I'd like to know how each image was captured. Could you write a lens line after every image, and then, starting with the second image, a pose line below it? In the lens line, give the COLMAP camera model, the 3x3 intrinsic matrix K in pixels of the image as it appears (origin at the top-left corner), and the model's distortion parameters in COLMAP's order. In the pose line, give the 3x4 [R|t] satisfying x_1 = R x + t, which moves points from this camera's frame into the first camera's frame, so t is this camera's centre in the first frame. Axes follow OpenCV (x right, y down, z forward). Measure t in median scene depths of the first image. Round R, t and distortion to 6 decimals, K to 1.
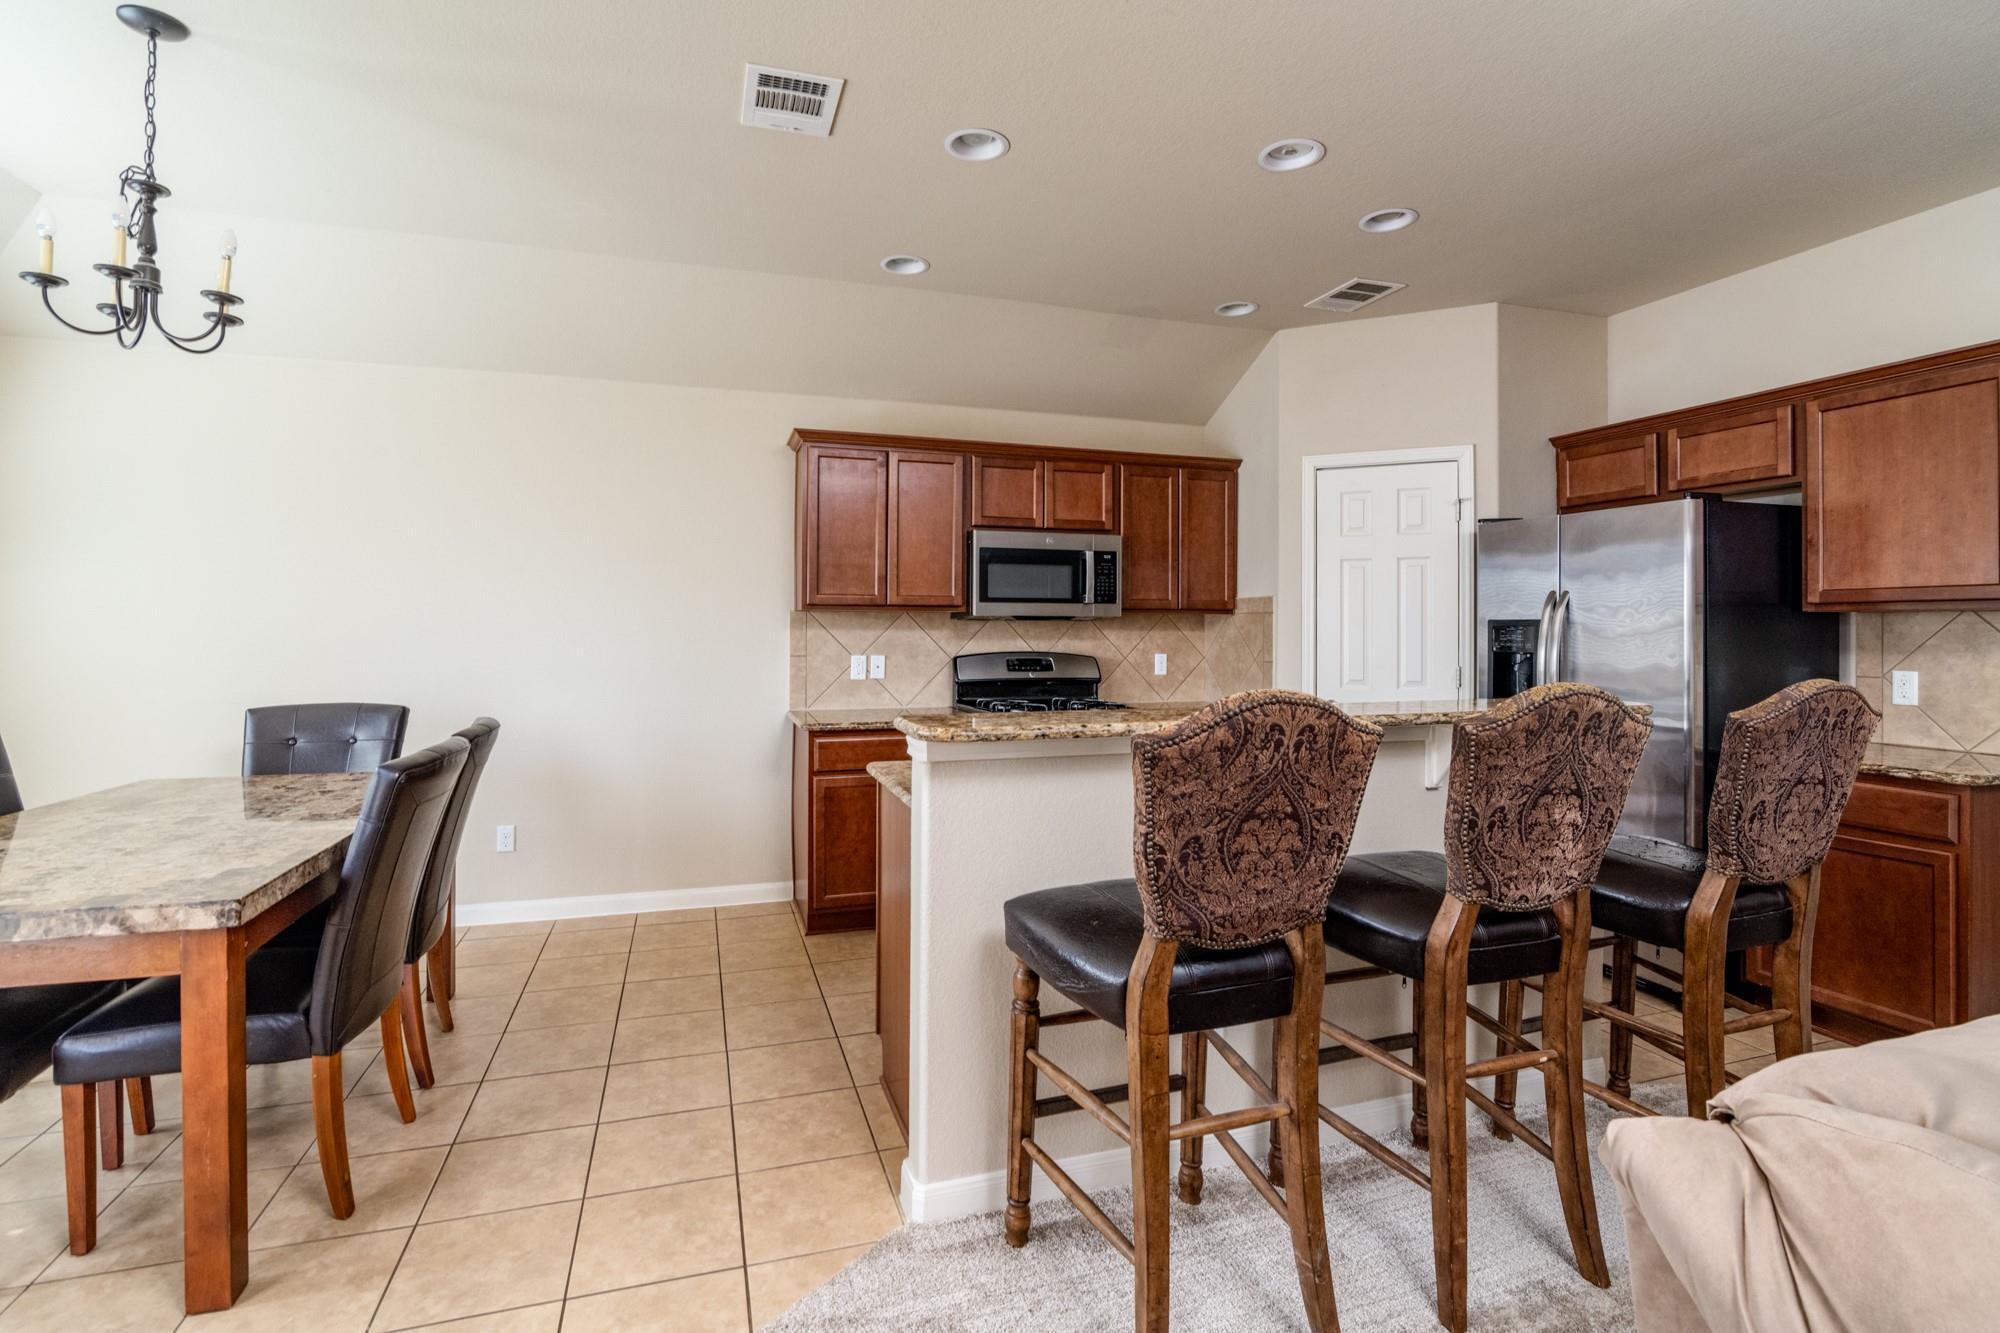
lens RADIAL K [[932.8, 0, 999.9], [0, 932.8, 629.8], [0, 0, 1]] dist [-0.019205, 0.000431]
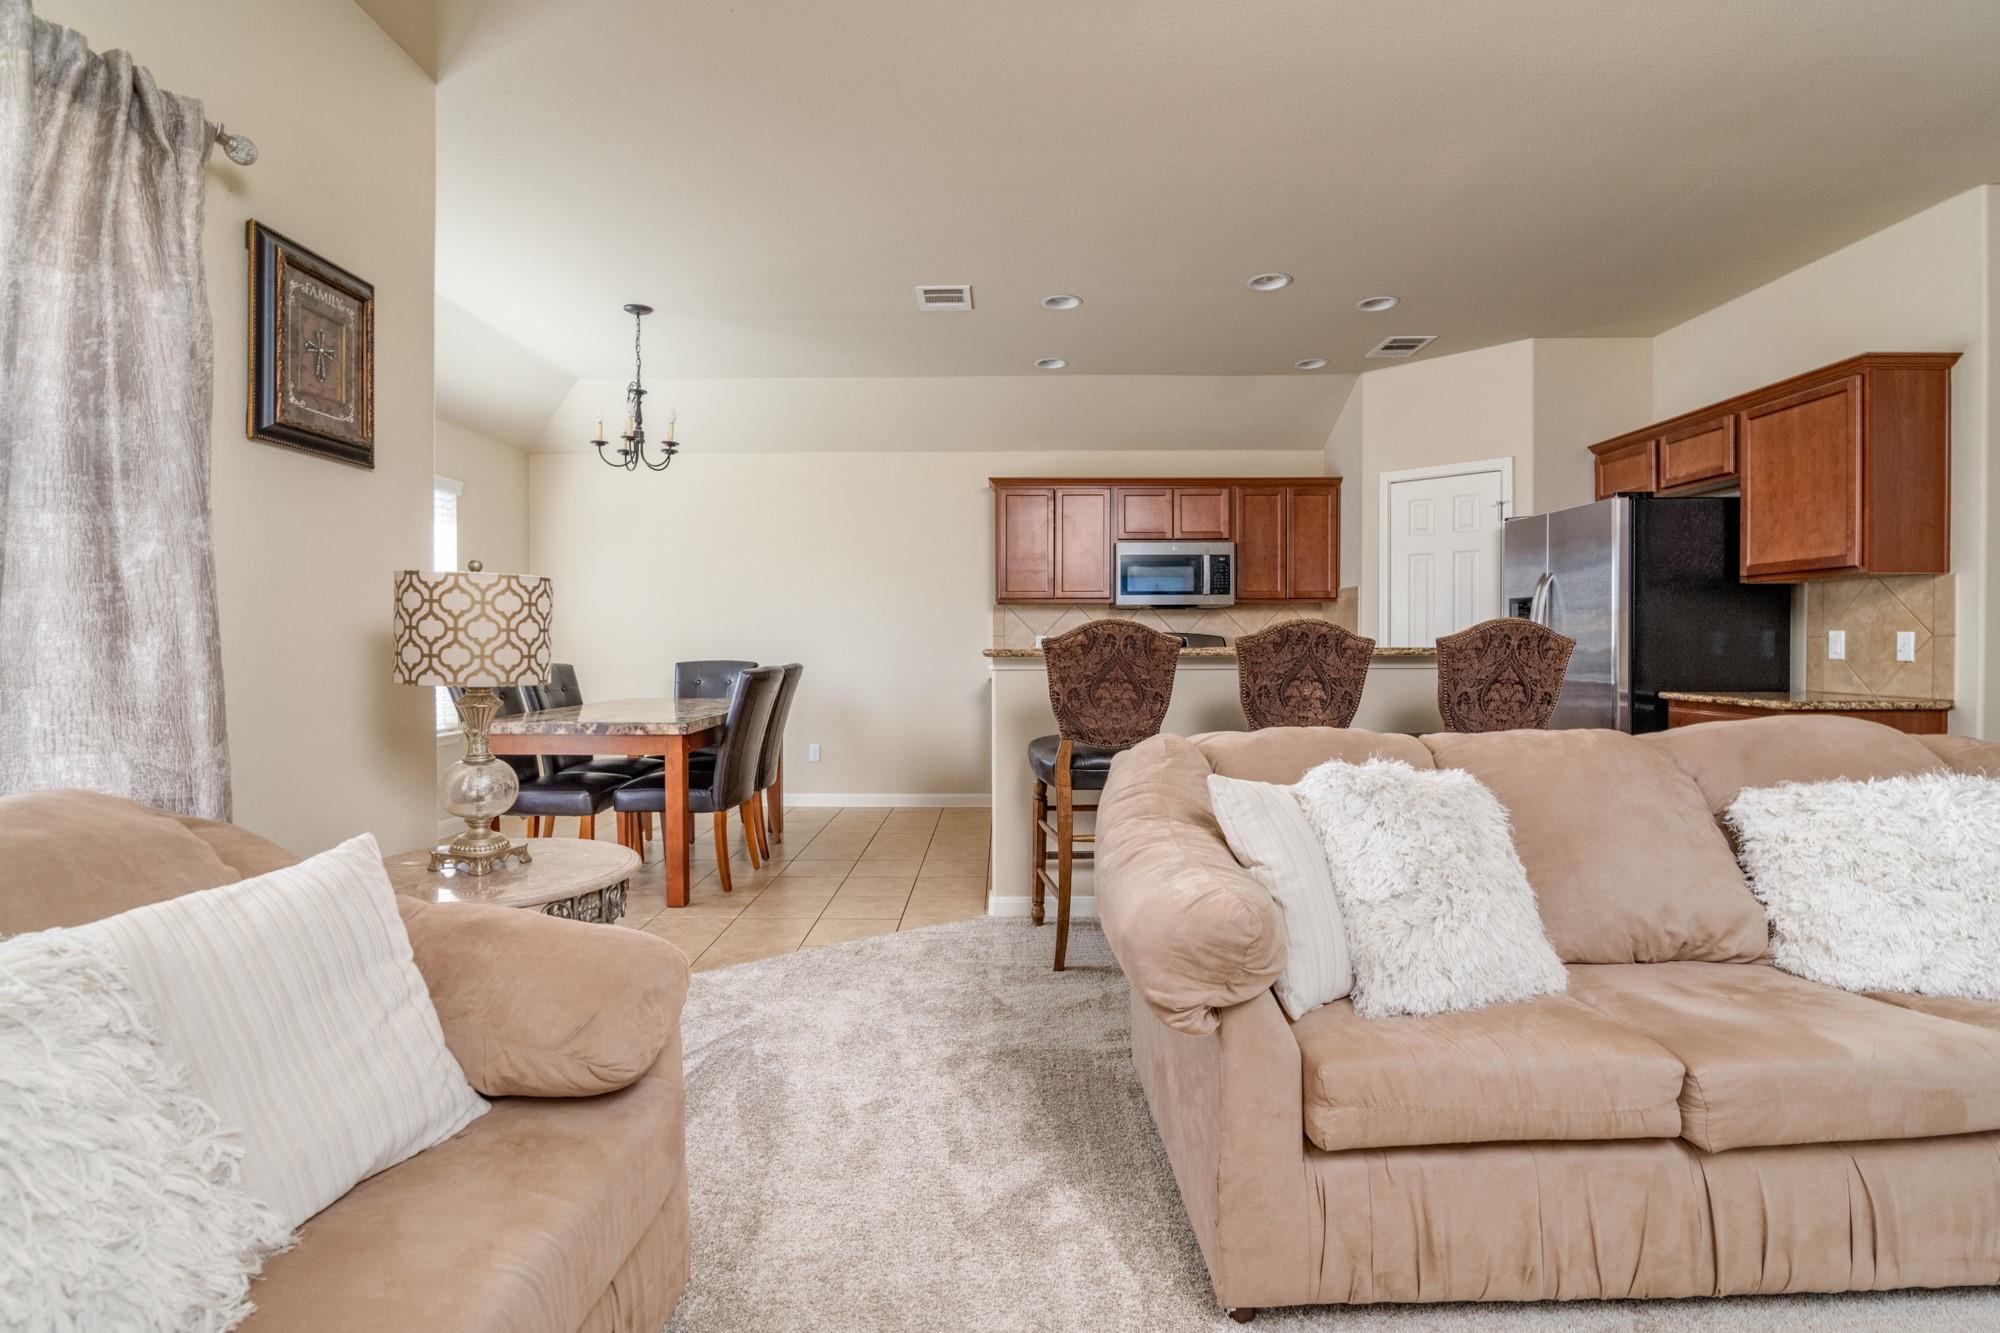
lens RADIAL K [[937.7, 0, 1004.8], [0, 937.7, 662.3], [0, 0, 1]] dist [-0.016273, -0.000894]
pose [[0.948955, -0.000099, -0.315412, 0.311786], [0.006468, 0.999796, 0.019146, 0.051995], [0.315346, -0.020209, 0.948762, -0.455920]]
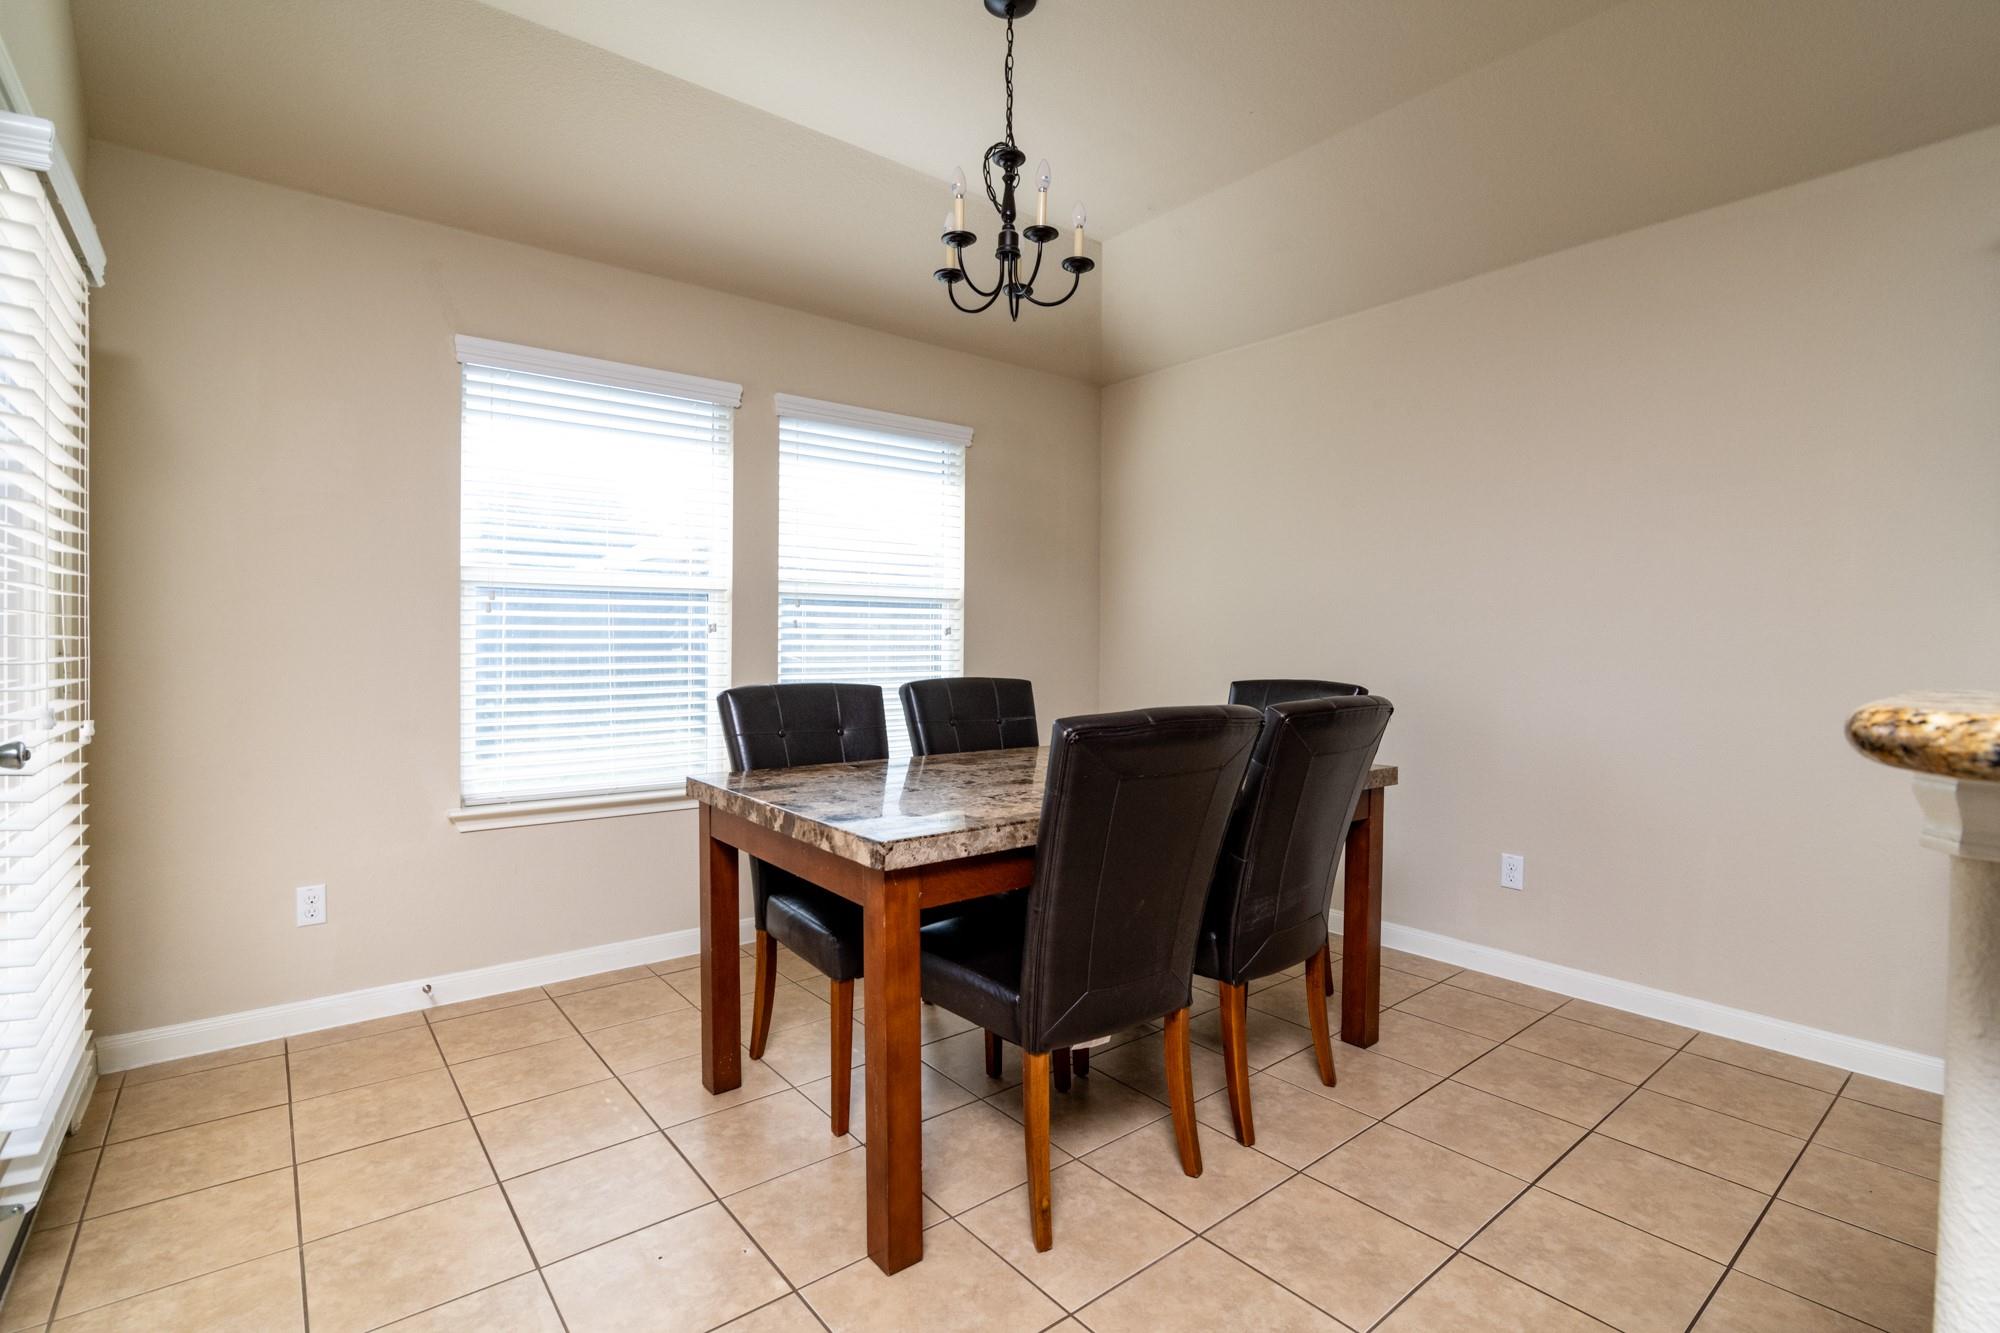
lens RADIAL K [[917.6, 0, 982.0], [0, 917.6, 661.6], [0, 0, 1]] dist [-0.018913, -0.000475]
pose [[0.346334, 0.016384, -0.937968, 0.029364], [-0.005590, 0.999866, 0.015401, 0.048177], [0.938095, -0.000091, 0.346379, 0.379645]]
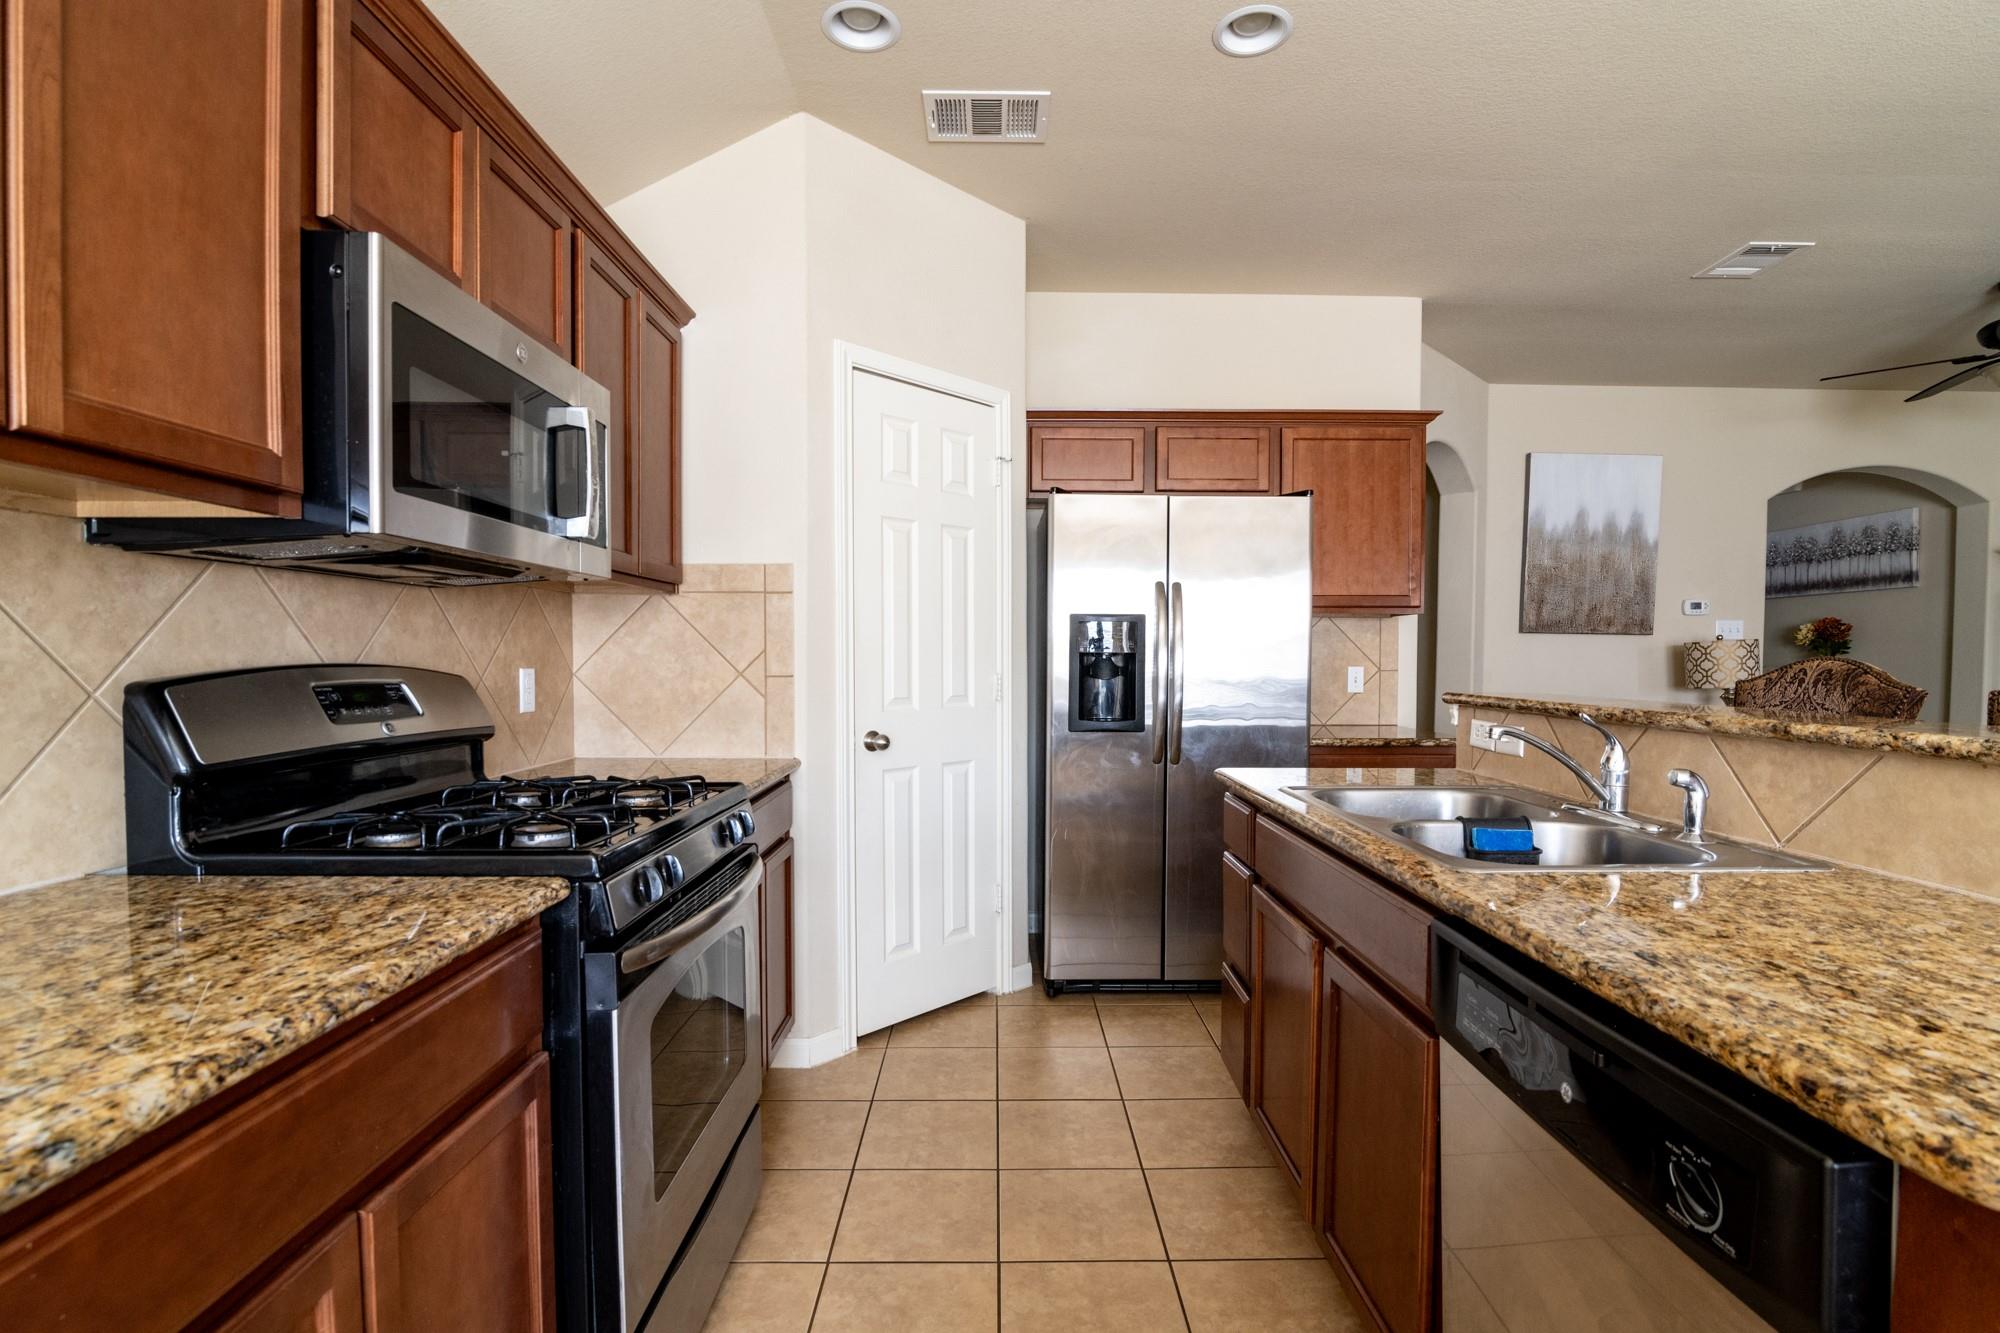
lens RADIAL K [[934.1, 0, 1010.2], [0, 934.1, 681.3], [0, 0, 1]] dist [-0.017738, -0.000057]
pose [[0.297702, -0.030611, 0.954168, -0.300316], [-0.000321, 0.999483, 0.032165, 0.025254], [-0.954659, -0.009881, 0.297538, 0.904709]]
